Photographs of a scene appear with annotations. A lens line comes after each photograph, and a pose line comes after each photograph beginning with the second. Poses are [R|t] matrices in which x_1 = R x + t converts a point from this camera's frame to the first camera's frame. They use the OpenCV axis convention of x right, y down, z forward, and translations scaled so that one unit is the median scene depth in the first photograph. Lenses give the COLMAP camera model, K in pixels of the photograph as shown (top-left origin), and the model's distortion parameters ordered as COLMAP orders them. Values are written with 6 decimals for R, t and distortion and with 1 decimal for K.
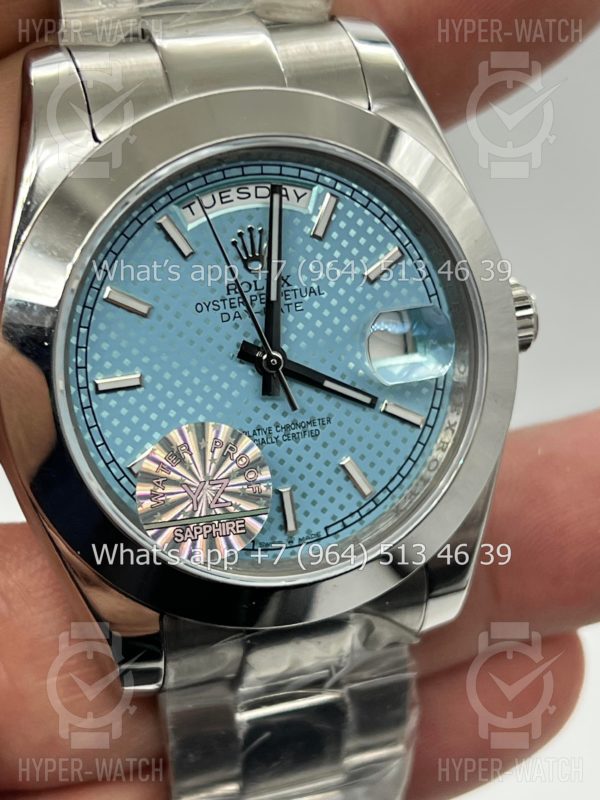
lens RADIAL K [[1843.8, 0, 297.3], [0, 1843.8, 419.6], [0, 0, 1]] dist [0.195665, 0.016628]
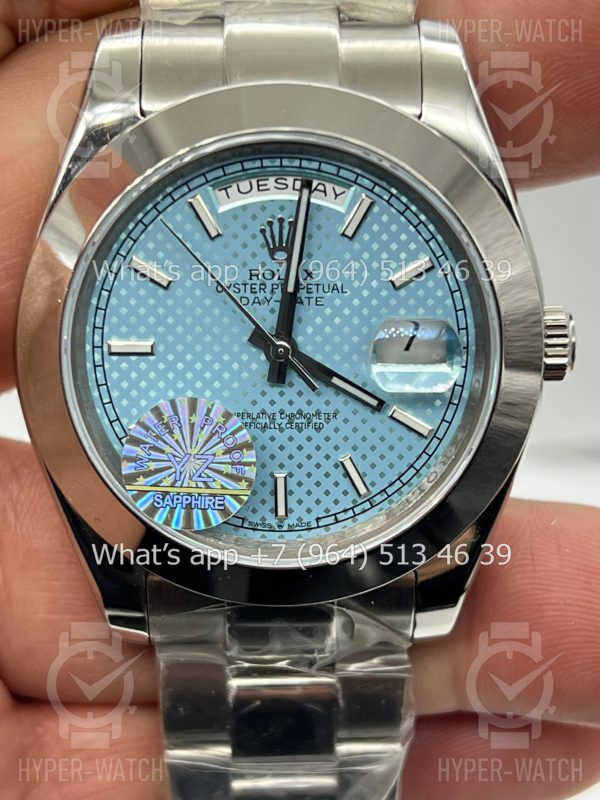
lens RADIAL K [[1843.8, 0, 297.3], [0, 1843.8, 419.6], [0, 0, 1]] dist [0.195665, 0.016628]
pose [[0.952823, 0.168399, -0.252528, 0.258610], [-0.159245, 0.985626, 0.056414, -0.052516], [0.258398, -0.013539, 0.965944, 0.010057]]
